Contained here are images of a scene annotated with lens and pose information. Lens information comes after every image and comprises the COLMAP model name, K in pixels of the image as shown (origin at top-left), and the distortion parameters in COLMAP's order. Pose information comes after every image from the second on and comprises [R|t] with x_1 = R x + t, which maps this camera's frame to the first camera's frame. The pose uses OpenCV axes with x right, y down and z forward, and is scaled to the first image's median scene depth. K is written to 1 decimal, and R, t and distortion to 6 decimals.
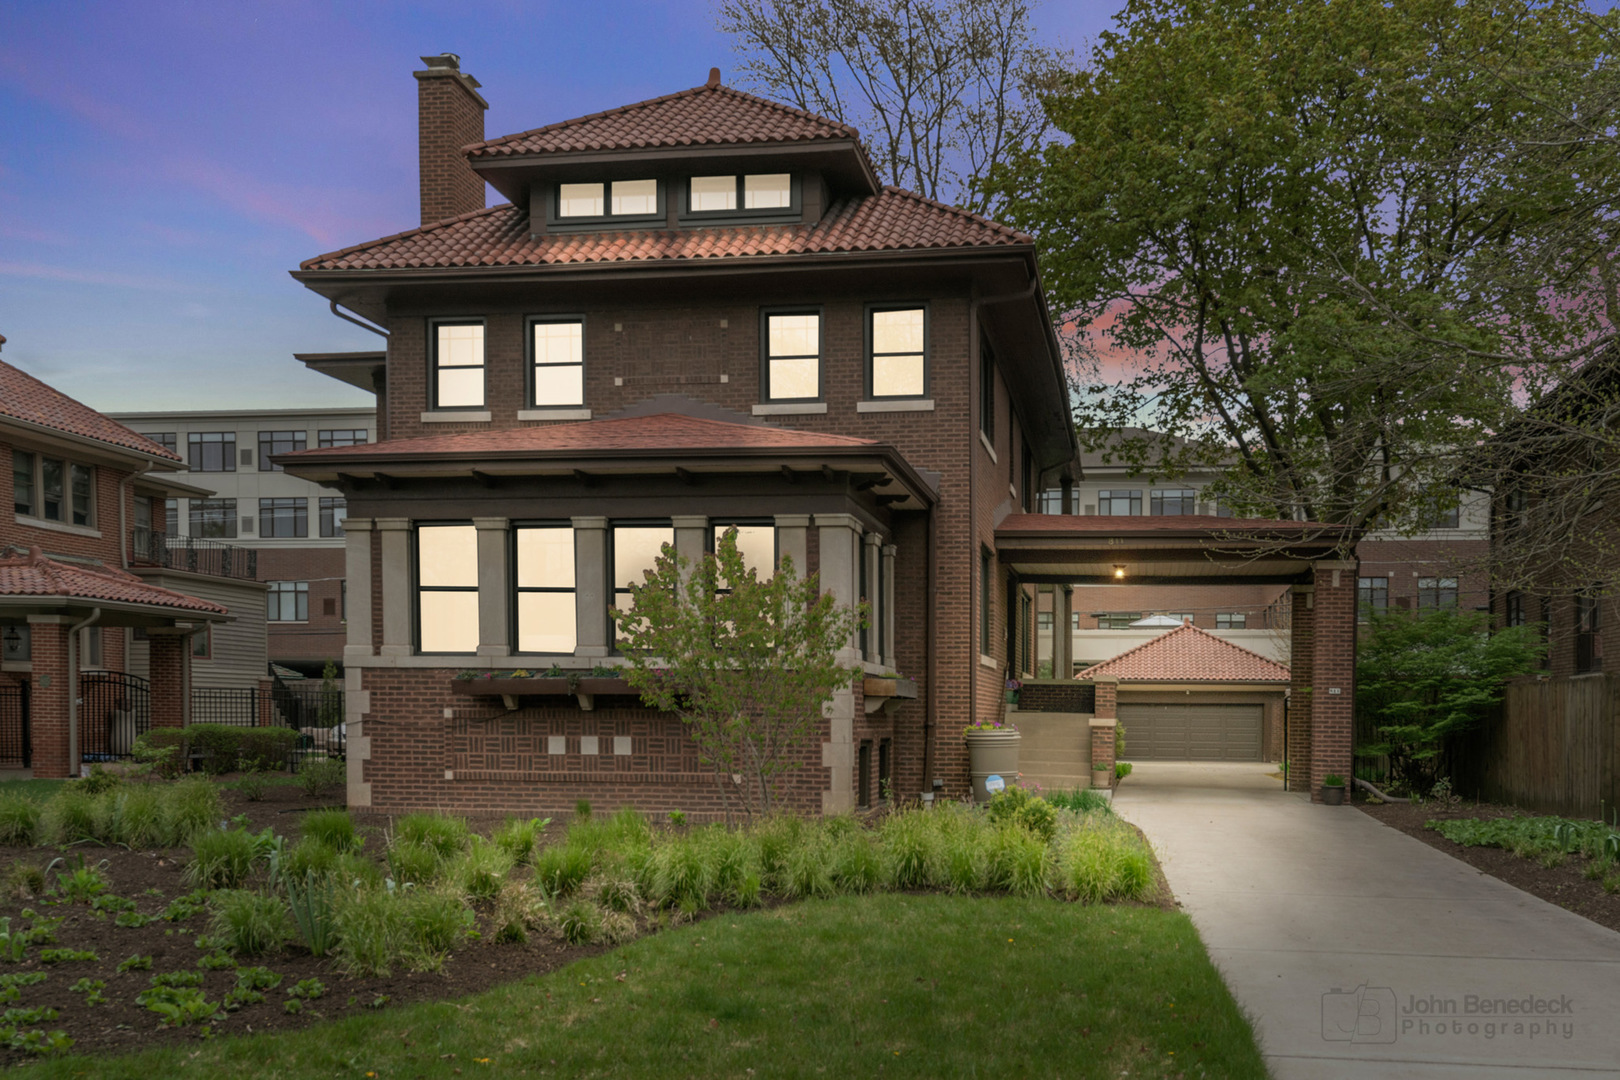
lens RADIAL K [[1399.3, 0, 810.0], [0, 1399.3, 540.0], [0, 0, 1]] dist [0.009205, -0.002603]
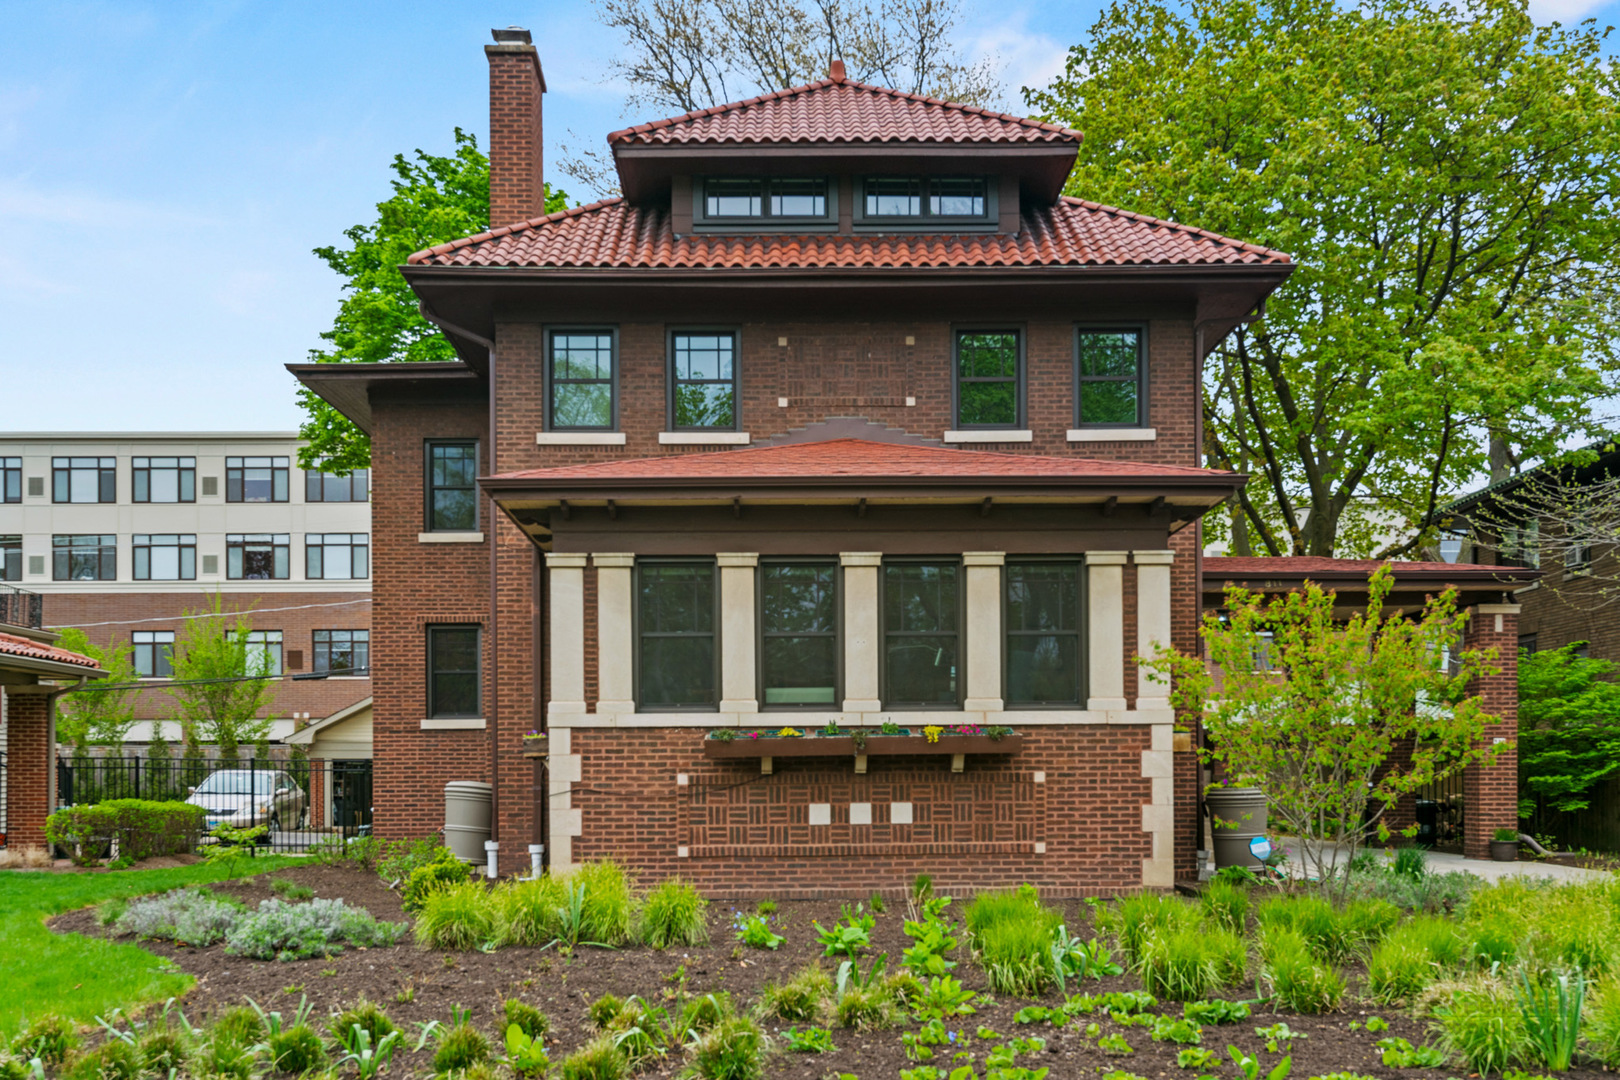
lens RADIAL K [[1508.3, 0, 810.0], [0, 1508.3, 540.0], [0, 0, 1]] dist [0.011028, -0.009622]
pose [[0.987142, 0.007268, 0.159682, -0.305154], [-0.002359, 0.999519, -0.030911, 0.004382], [-0.159830, 0.030137, 0.986684, 0.060886]]
